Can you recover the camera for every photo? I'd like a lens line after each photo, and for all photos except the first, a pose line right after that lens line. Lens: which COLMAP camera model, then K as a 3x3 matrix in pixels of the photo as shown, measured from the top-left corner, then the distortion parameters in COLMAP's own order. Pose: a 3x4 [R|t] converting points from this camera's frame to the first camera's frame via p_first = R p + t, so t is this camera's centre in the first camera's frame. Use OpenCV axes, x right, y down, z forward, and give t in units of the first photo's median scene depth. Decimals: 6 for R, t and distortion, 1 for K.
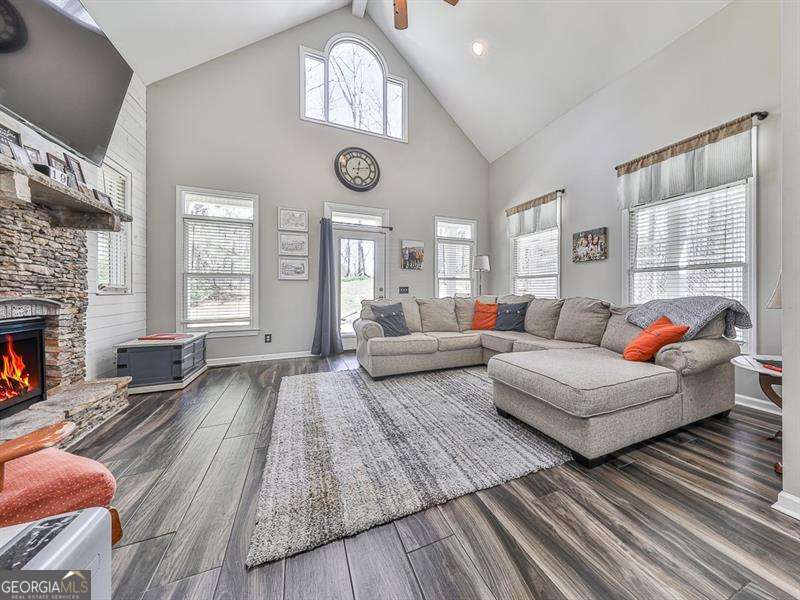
lens RADIAL K [[309.3, 0, 453.5], [0, 309.3, 290.4], [0, 0, 1]] dist [0.008960, -0.000008]
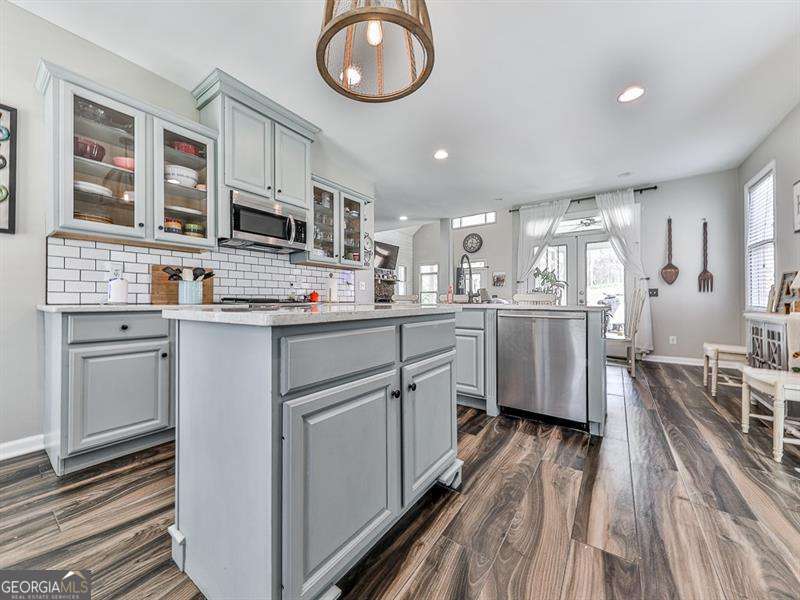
lens RADIAL K [[306.1, 0, 379.6], [0, 306.1, 301.9], [0, 0, 1]] dist [0.002682, -0.000027]
pose [[0.421384, 0.006819, -0.906857, 1.585750], [0.003076, 0.999955, 0.008949, 0.013789], [0.906877, -0.006561, 0.421344, -0.607210]]
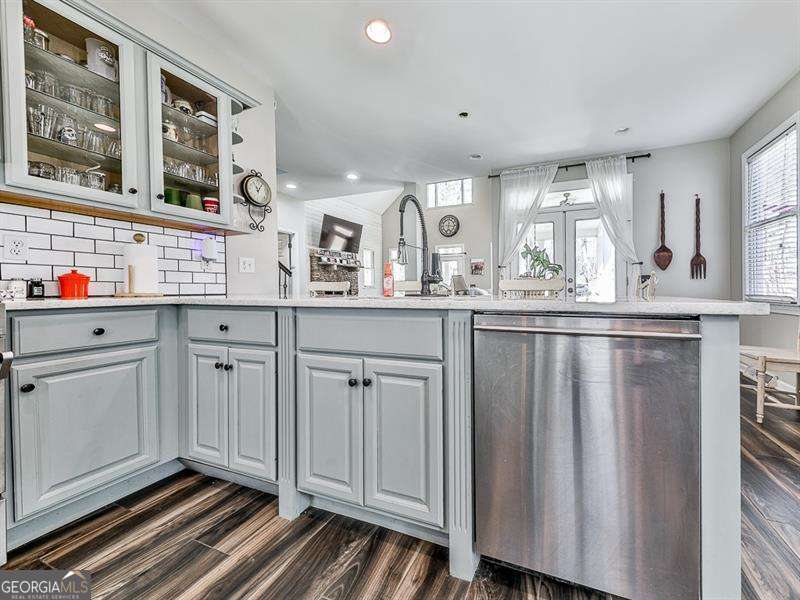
lens RADIAL K [[309.3, 0, 453.5], [0, 309.3, 290.4], [0, 0, 1]] dist [0.008960, -0.000008]
pose [[0.666600, -0.002550, -0.745411, 1.331382], [0.008822, 0.999951, 0.004469, 0.016418], [0.745363, -0.009555, 0.666590, -0.340452]]
